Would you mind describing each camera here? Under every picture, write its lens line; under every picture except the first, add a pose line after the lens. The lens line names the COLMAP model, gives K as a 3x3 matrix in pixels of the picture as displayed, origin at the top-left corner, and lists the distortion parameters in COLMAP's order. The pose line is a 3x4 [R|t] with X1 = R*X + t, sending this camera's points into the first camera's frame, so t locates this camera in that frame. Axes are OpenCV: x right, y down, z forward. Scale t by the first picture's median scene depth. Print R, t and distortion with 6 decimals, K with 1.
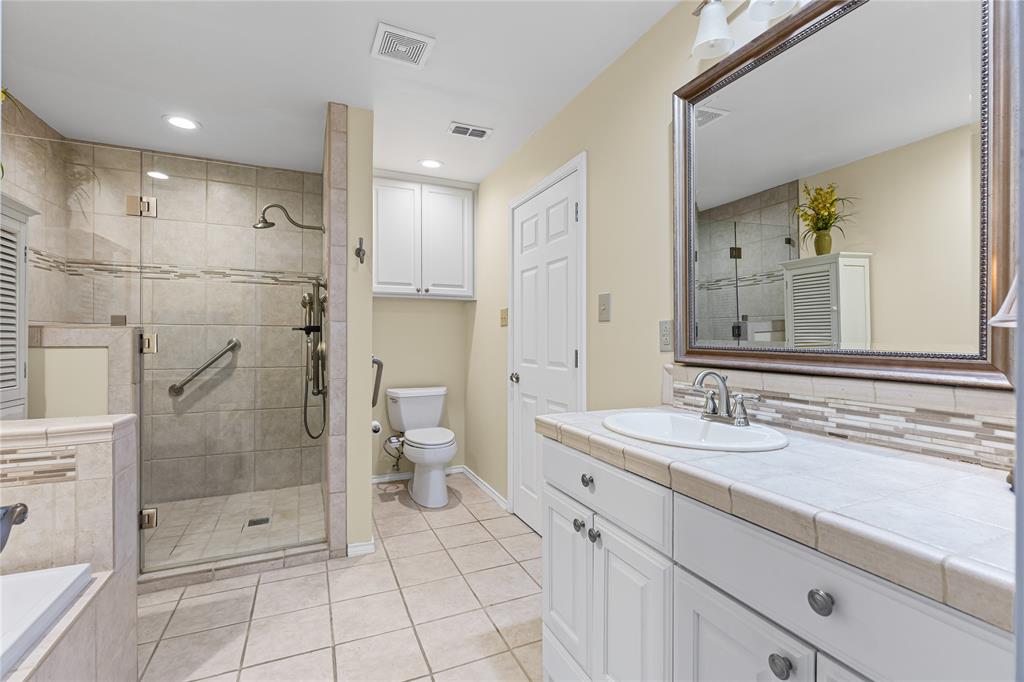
lens RADIAL K [[465.9, 0, 516.4], [0, 465.9, 336.6], [0, 0, 1]] dist [0.006019, -0.000870]
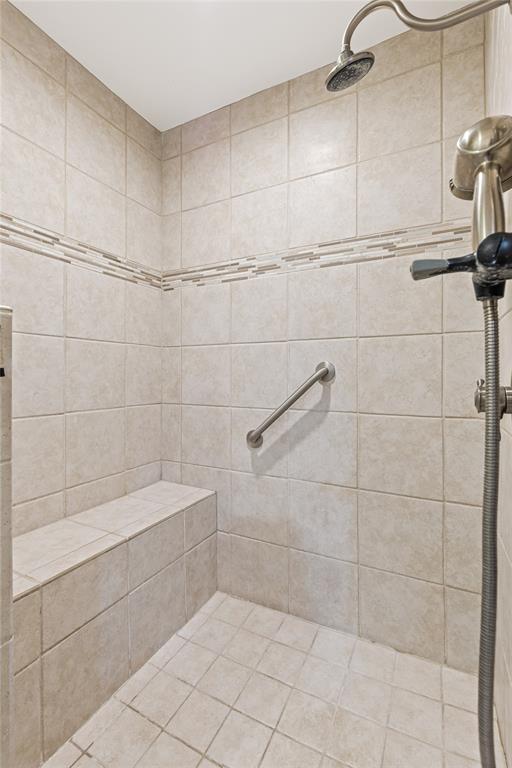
lens RADIAL K [[349.4, 0, 262.6], [0, 349.4, 370.9], [0, 0, 1]] dist [0.006019, -0.000870]
pose [[0.628808, -0.012047, -0.777467, -0.317190], [0.007066, 0.999927, -0.009779, 0.020374], [0.777529, 0.000655, 0.628847, 0.674072]]
